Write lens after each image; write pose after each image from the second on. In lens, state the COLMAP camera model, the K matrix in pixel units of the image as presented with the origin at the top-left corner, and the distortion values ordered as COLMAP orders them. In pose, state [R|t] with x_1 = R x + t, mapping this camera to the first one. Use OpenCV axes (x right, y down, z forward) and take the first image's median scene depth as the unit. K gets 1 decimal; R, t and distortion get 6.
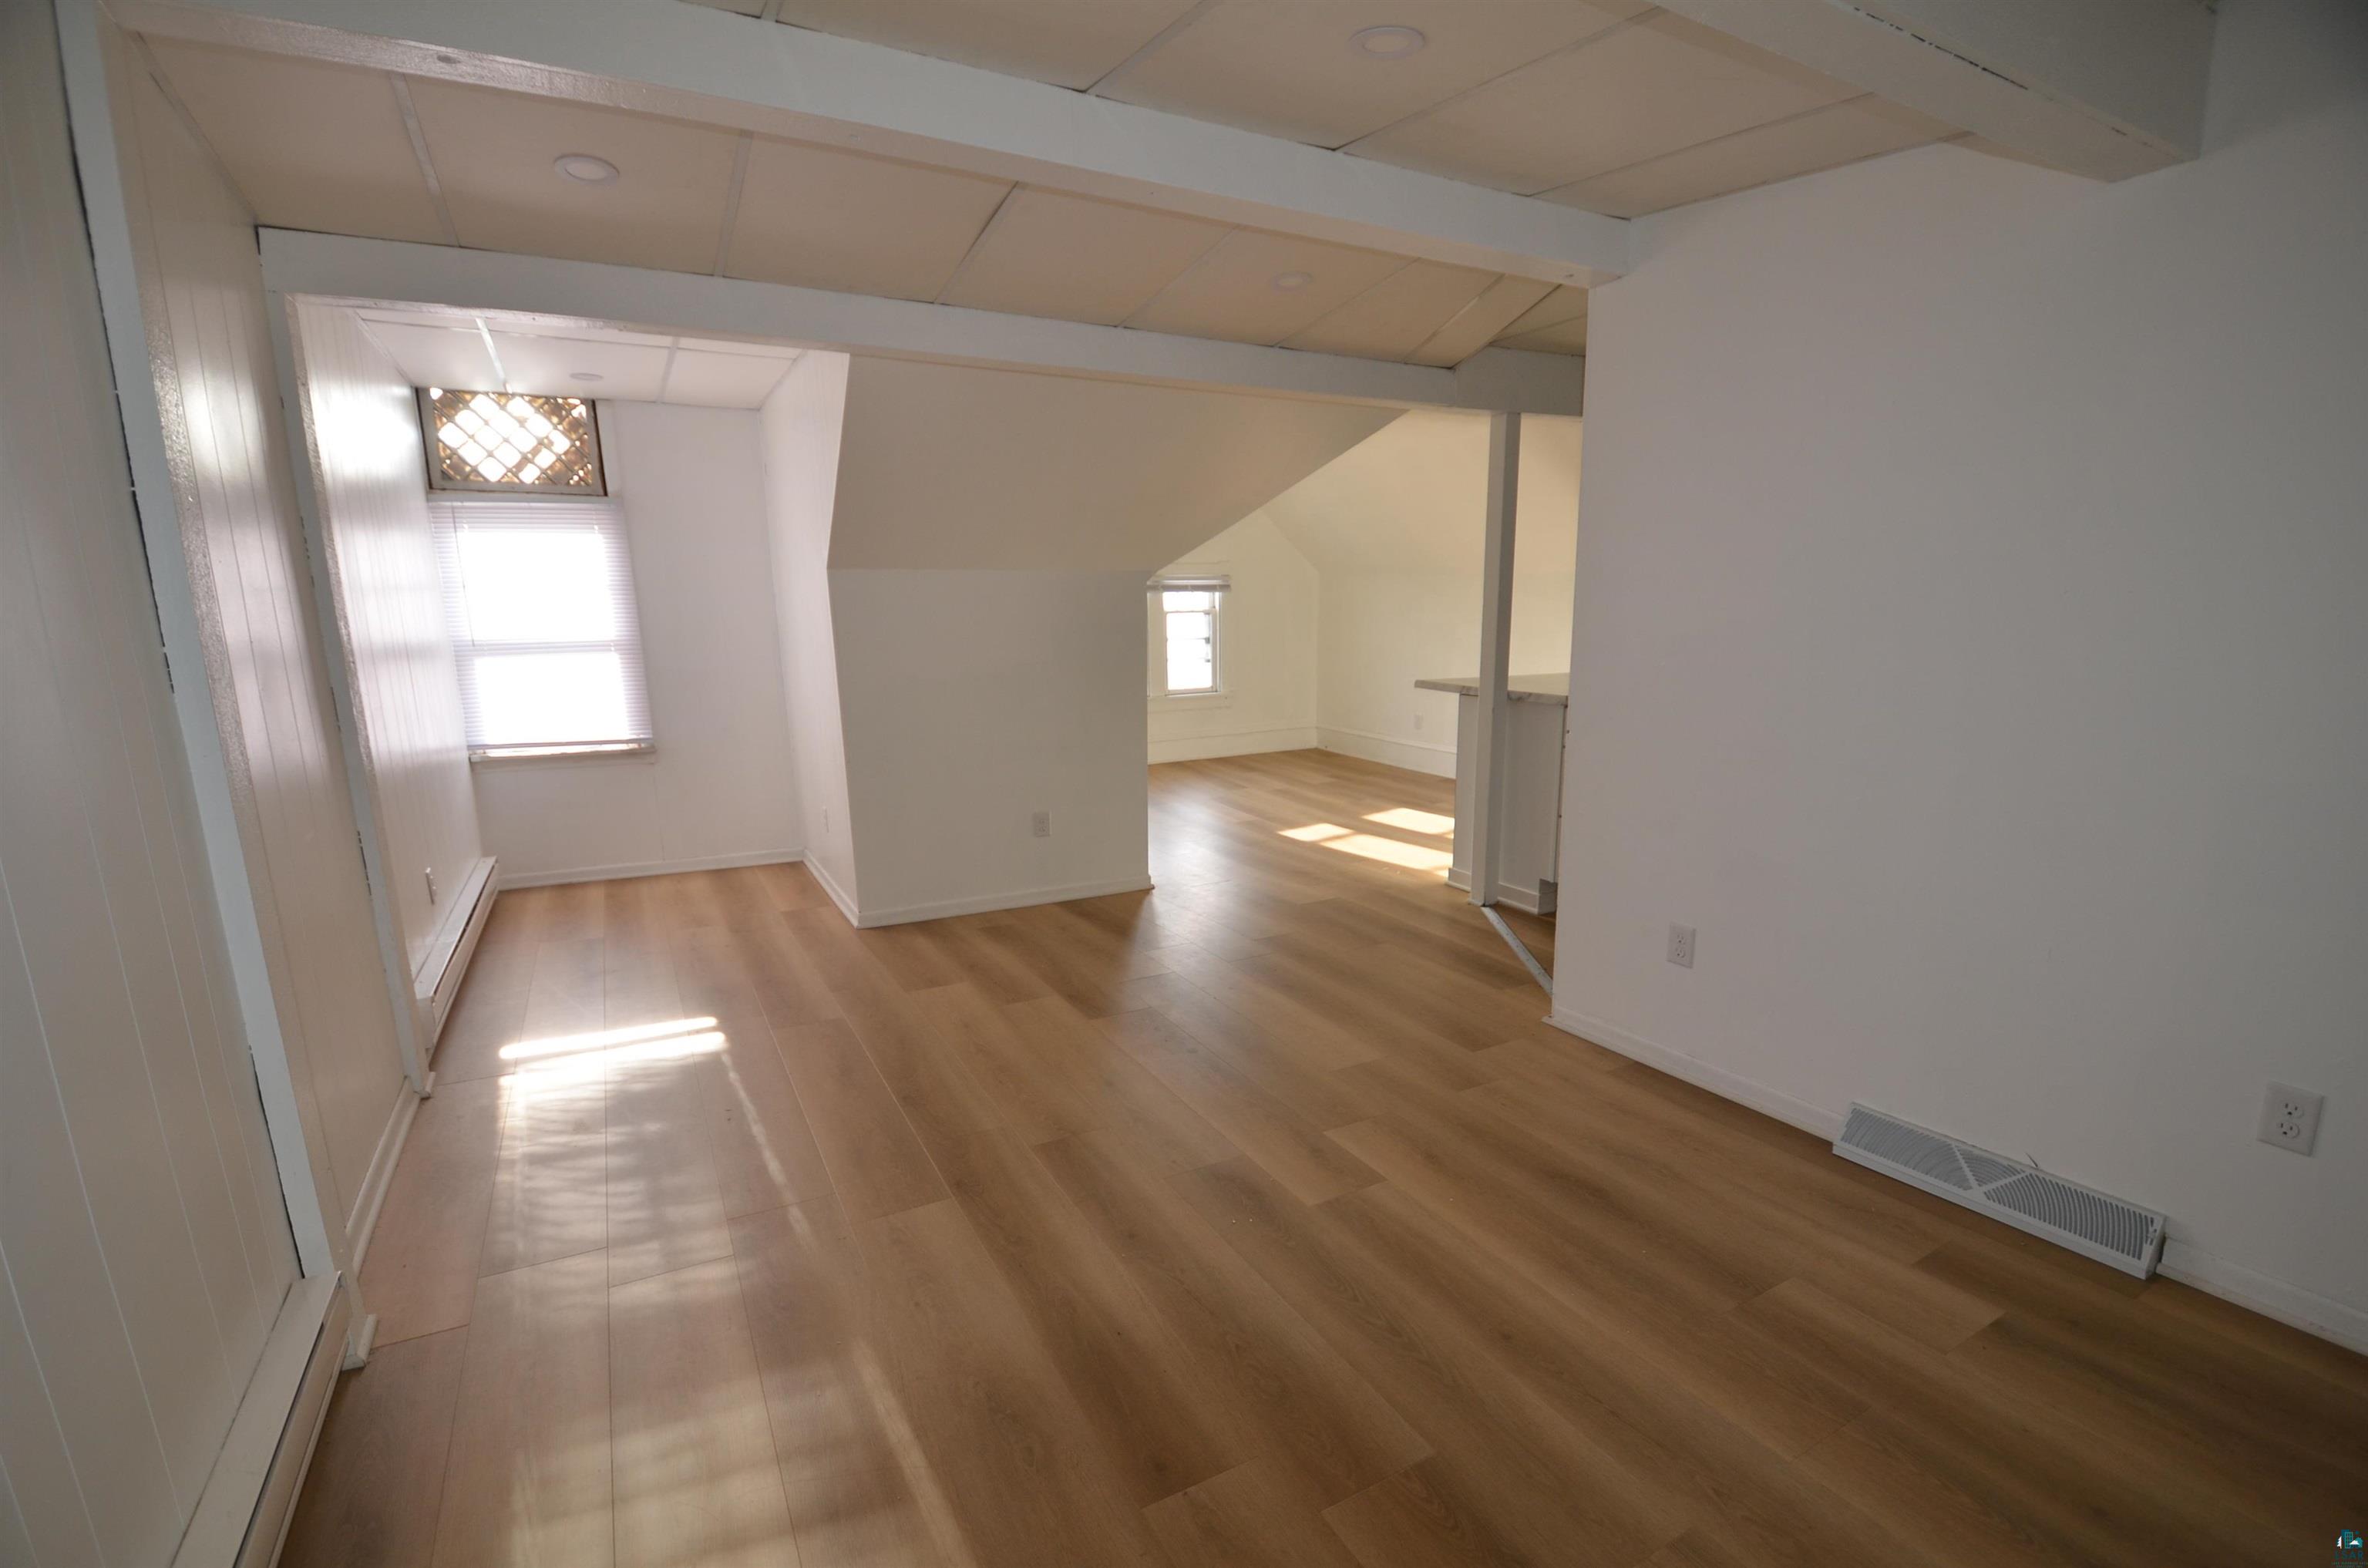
lens RADIAL K [[1028.2, 0, 1174.0], [0, 1028.2, 814.1], [0, 0, 1]] dist [0.023374, -0.028528]
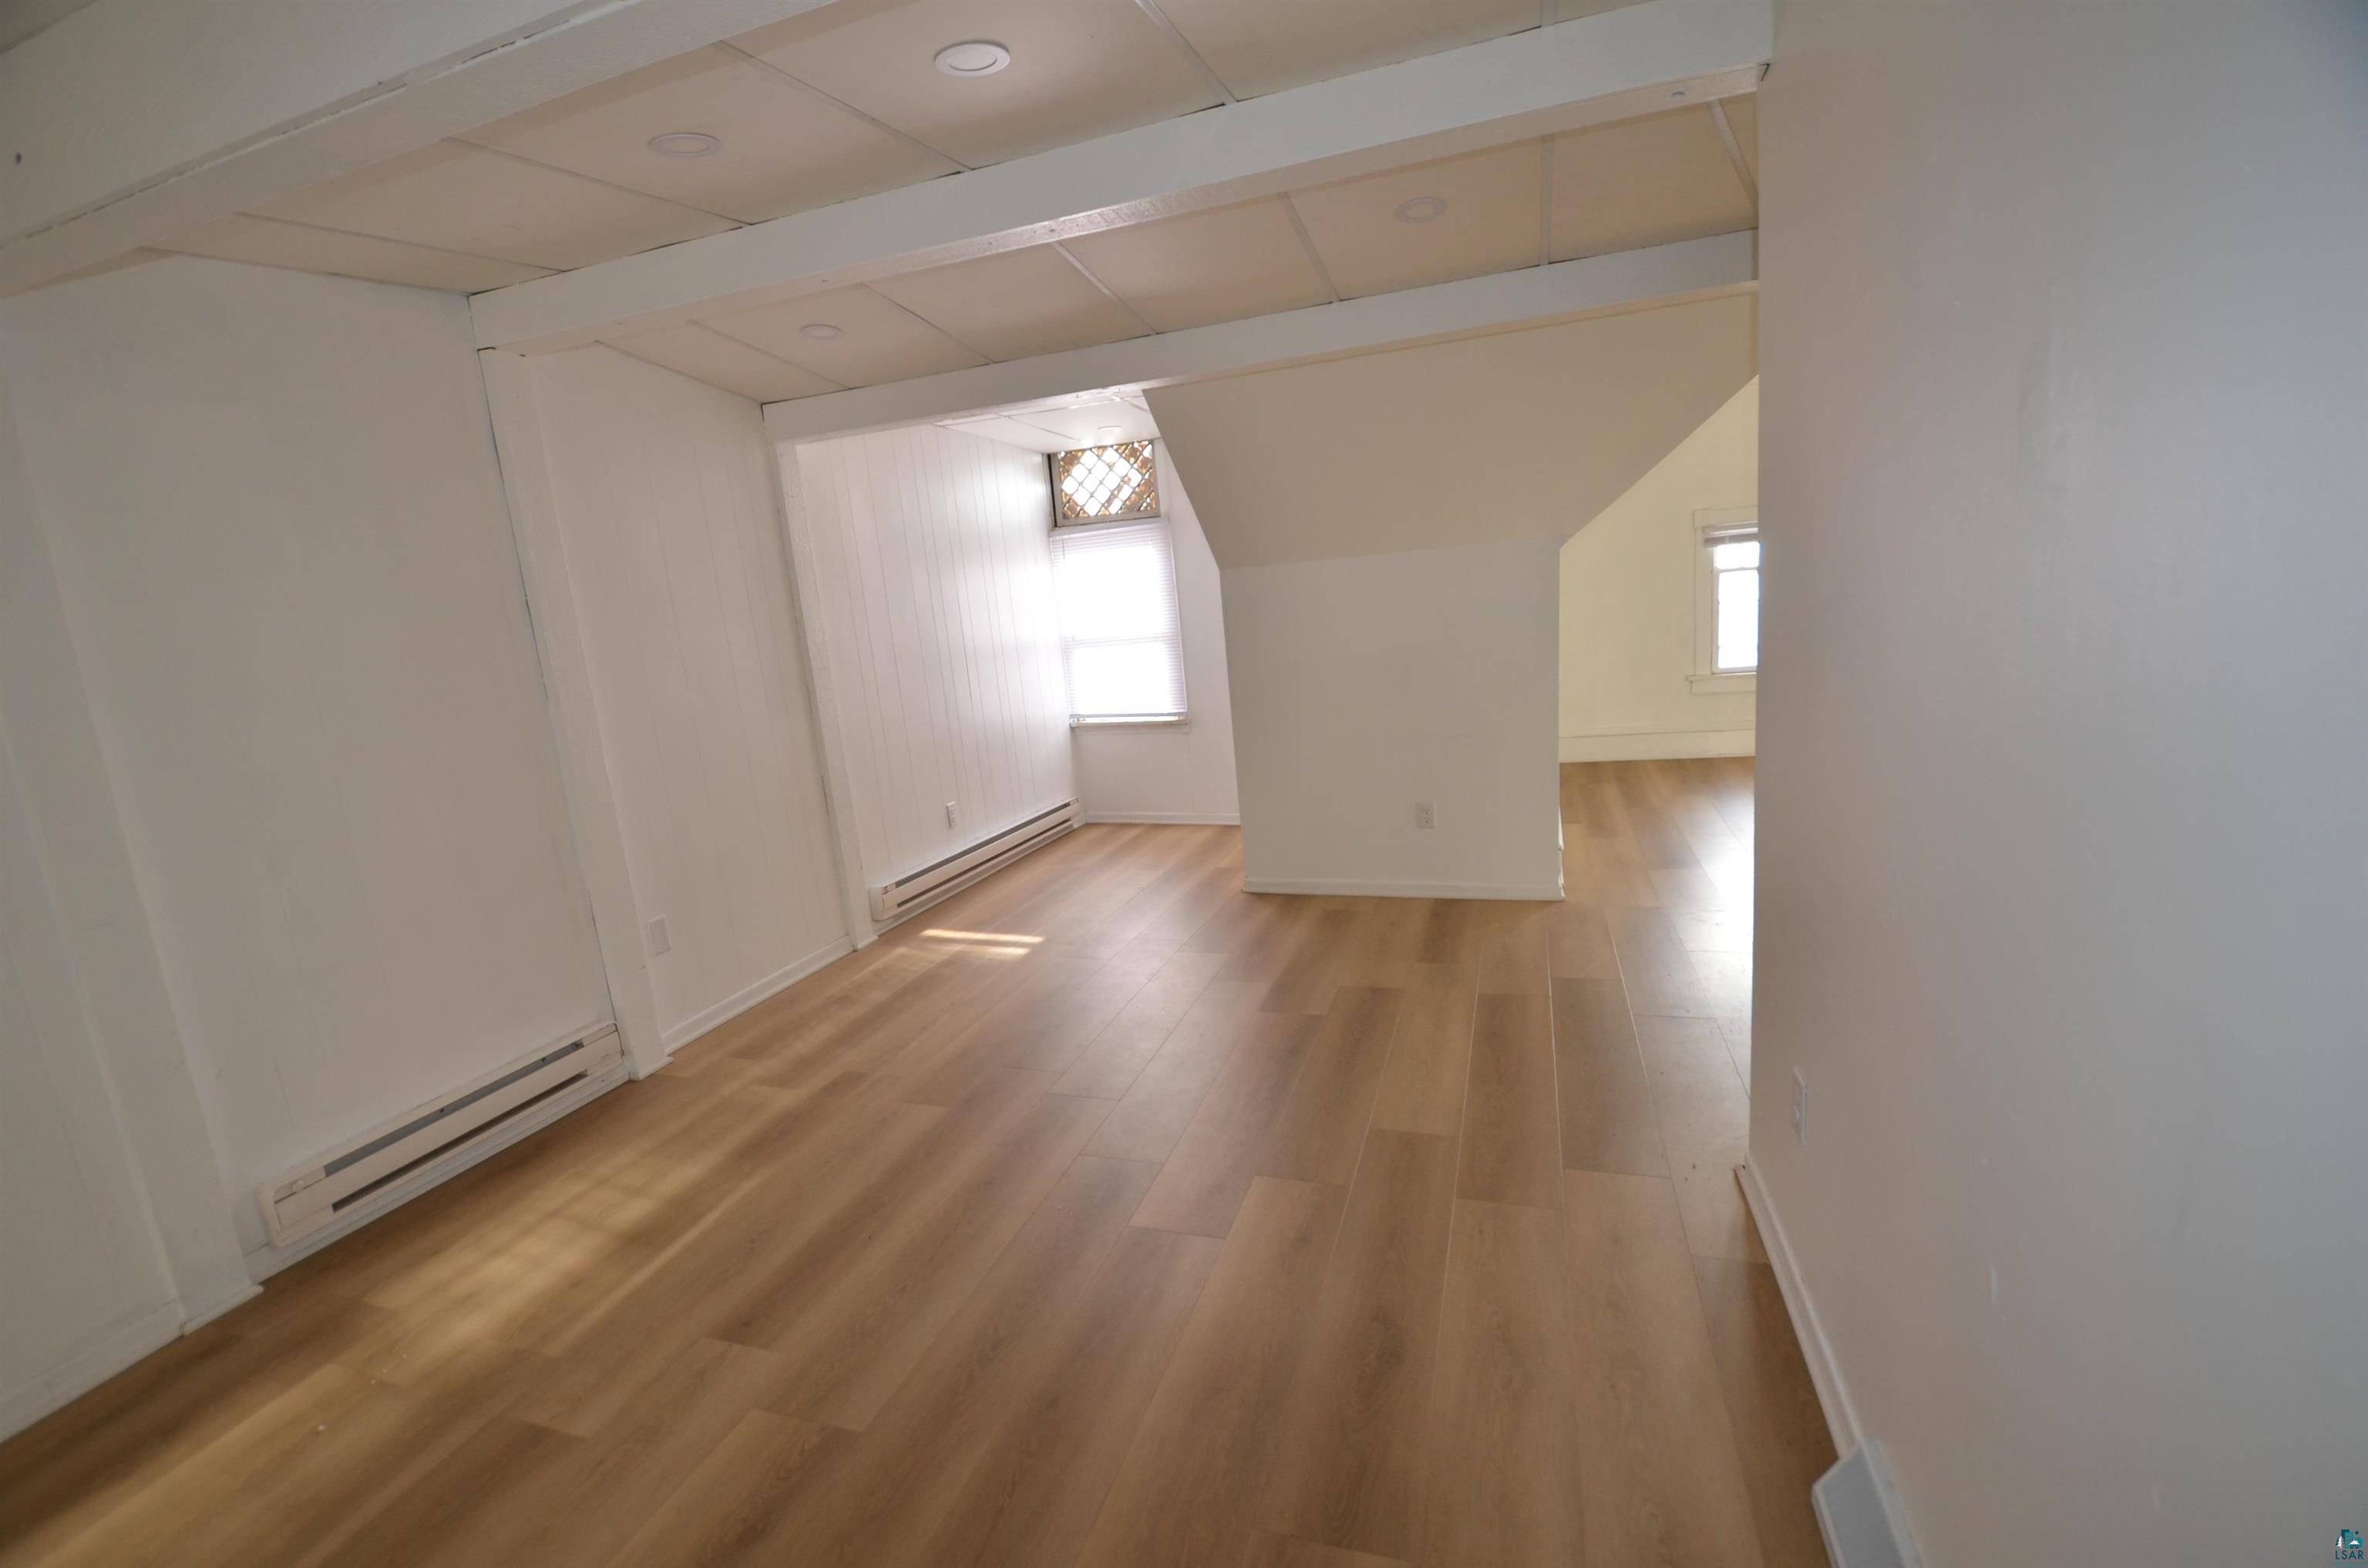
lens RADIAL K [[1030.5, 0, 1176.0], [0, 1030.5, 823.0], [0, 0, 1]] dist [-0.002144, -0.000088]
pose [[0.670784, 0.108610, -0.733657, 0.424903], [-0.074349, 0.994083, 0.079186, -0.042413], [0.737916, 0.001430, 0.674891, 0.185446]]
